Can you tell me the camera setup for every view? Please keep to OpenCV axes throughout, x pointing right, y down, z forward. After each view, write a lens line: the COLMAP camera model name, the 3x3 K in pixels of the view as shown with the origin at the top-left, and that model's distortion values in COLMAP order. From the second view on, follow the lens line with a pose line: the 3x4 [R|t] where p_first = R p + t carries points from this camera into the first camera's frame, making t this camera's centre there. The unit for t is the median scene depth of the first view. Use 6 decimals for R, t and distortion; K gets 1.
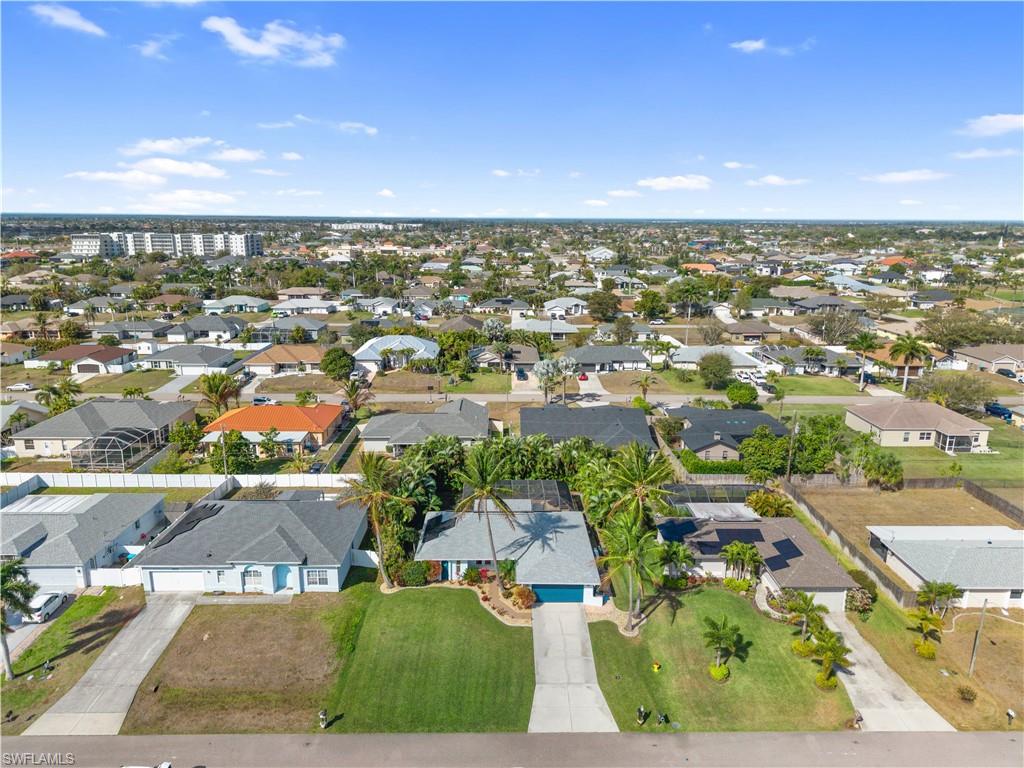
lens RADIAL K [[687.2, 0, 512.0], [0, 687.2, 384.0], [0, 0, 1]] dist [0.012370, -0.006146]
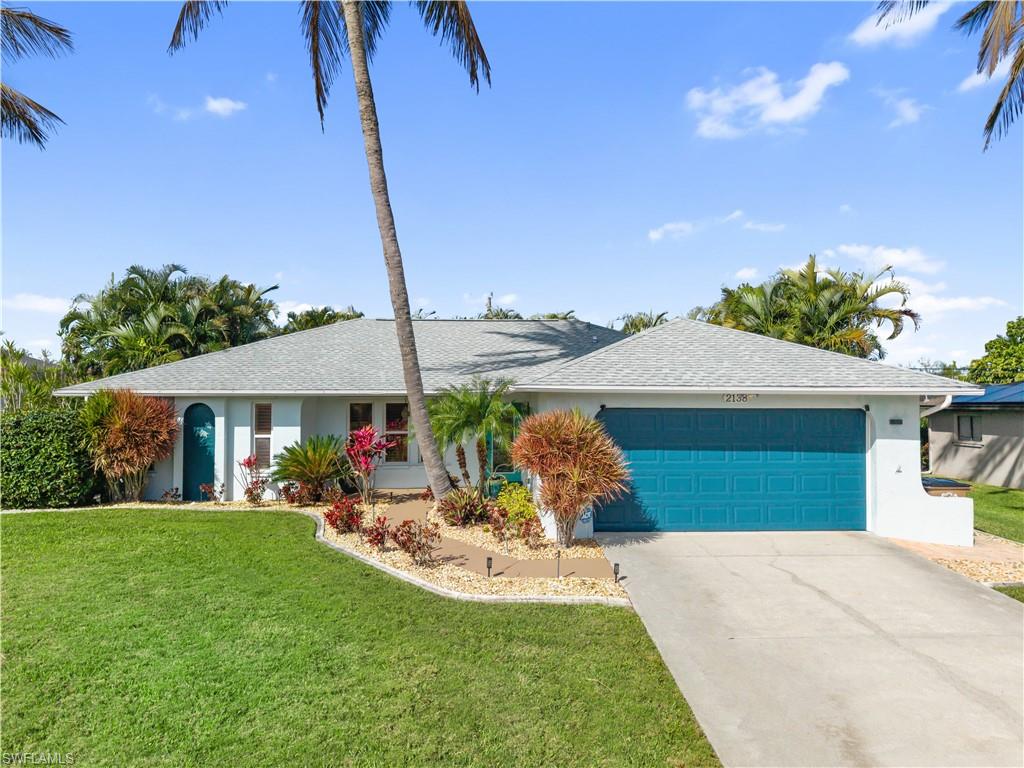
lens RADIAL K [[709.8, 0, 512.0], [0, 709.8, 384.0], [0, 0, 1]] dist [-0.010071, 0.002681]
pose [[0.999704, -0.010487, 0.021935, 0.002168], [0.015588, 0.968829, -0.247240, 0.326345], [-0.018658, 0.247509, 0.968706, 0.807336]]
